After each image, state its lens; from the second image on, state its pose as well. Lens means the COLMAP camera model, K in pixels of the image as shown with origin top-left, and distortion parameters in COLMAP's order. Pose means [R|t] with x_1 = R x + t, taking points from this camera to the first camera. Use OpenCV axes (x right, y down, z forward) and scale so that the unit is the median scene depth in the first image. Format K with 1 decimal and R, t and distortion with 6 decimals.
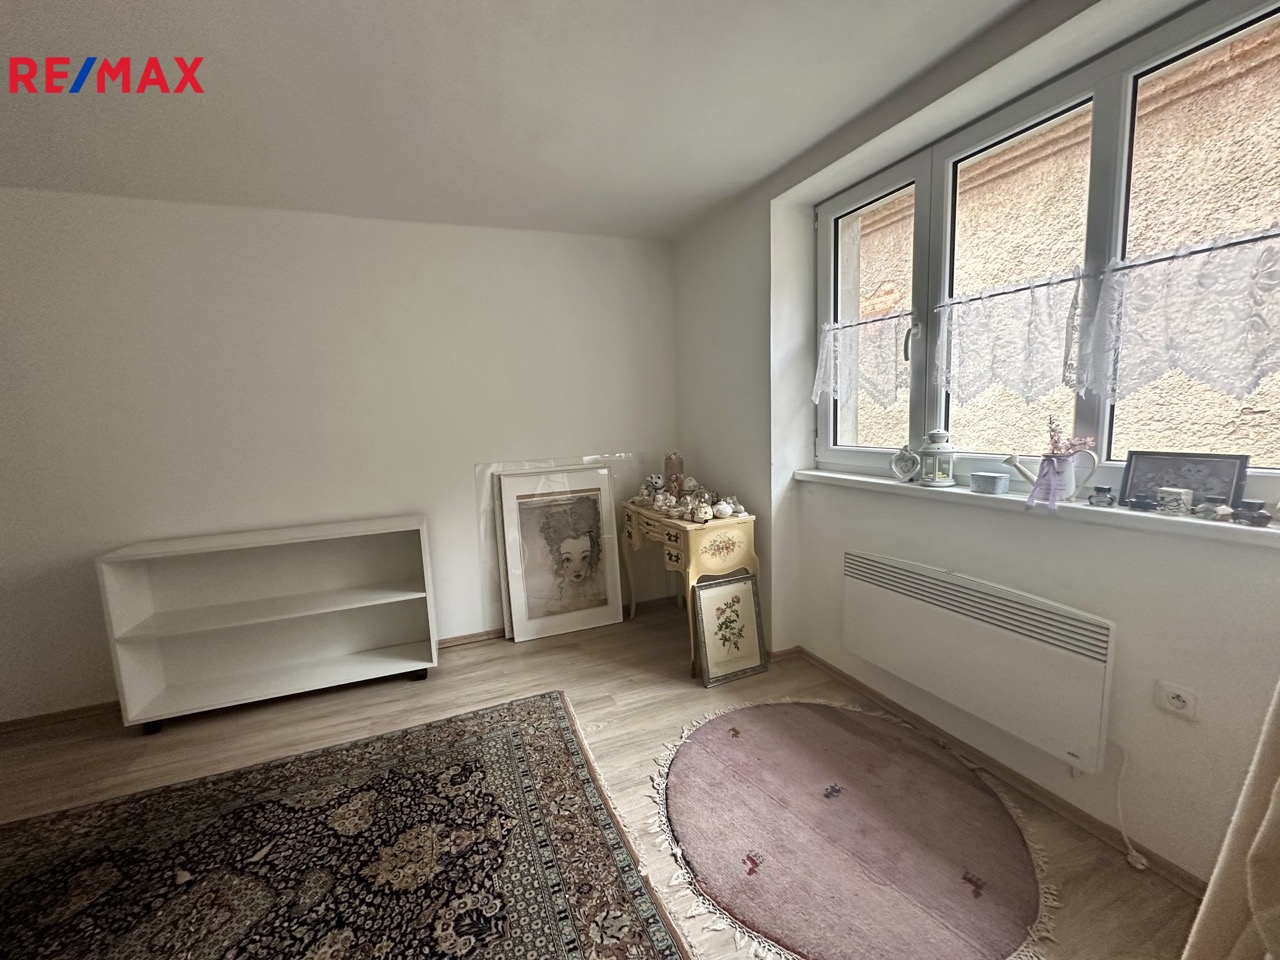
lens RADIAL K [[510.9, 0, 638.1], [0, 510.9, 486.4], [0, 0, 1]] dist [-0.002963, 0.000107]
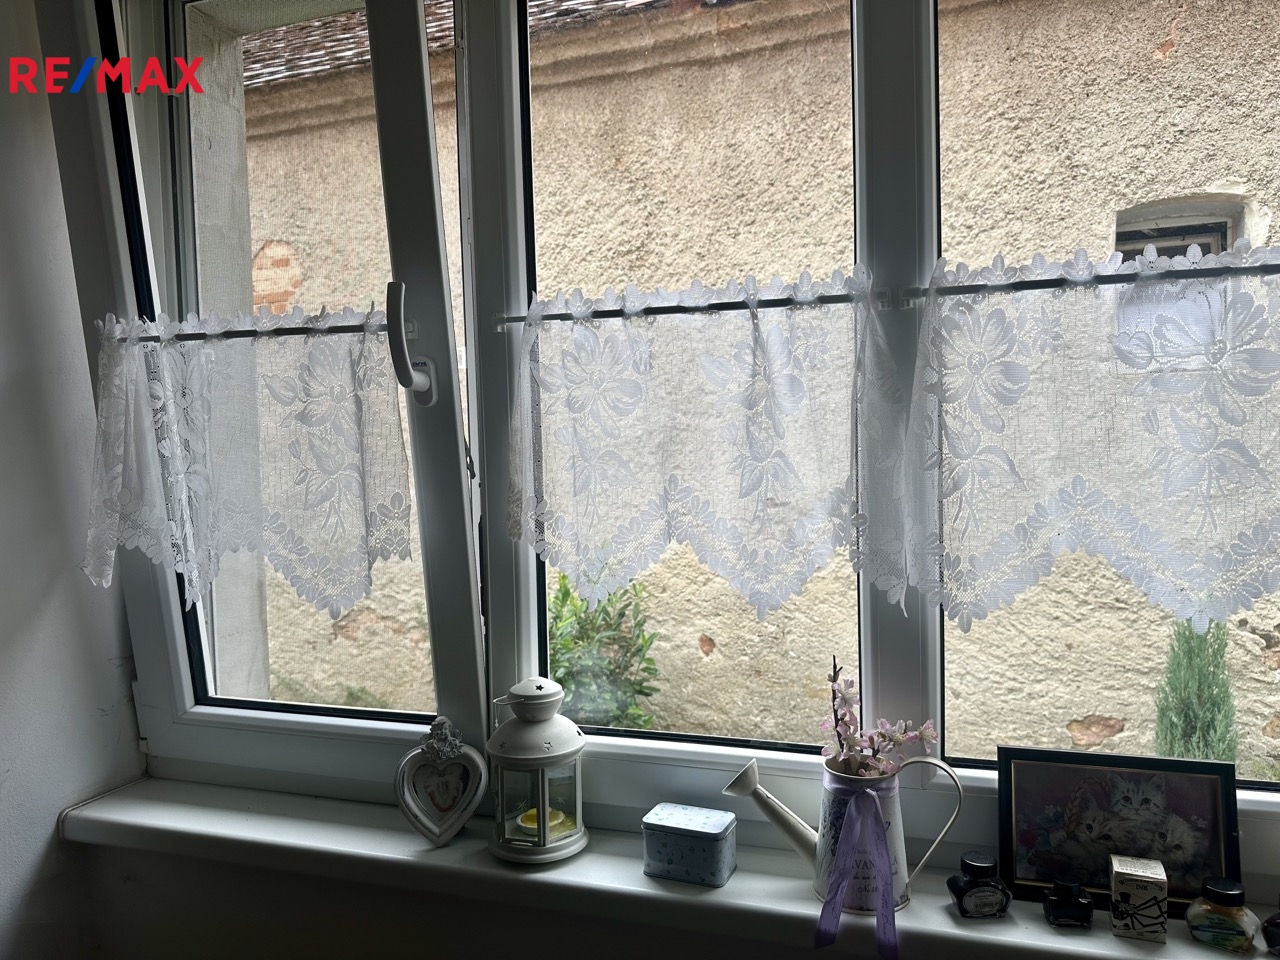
lens RADIAL K [[896.0, 0, 637.3], [0, 896.0, 487.3], [0, 0, 1]] dist [0.060570, -0.077114]
pose [[0.671151, -0.010239, 0.741250, 0.106450], [0.098535, 0.992265, -0.075510, -0.097915], [-0.734743, 0.123718, 0.666968, 0.288435]]
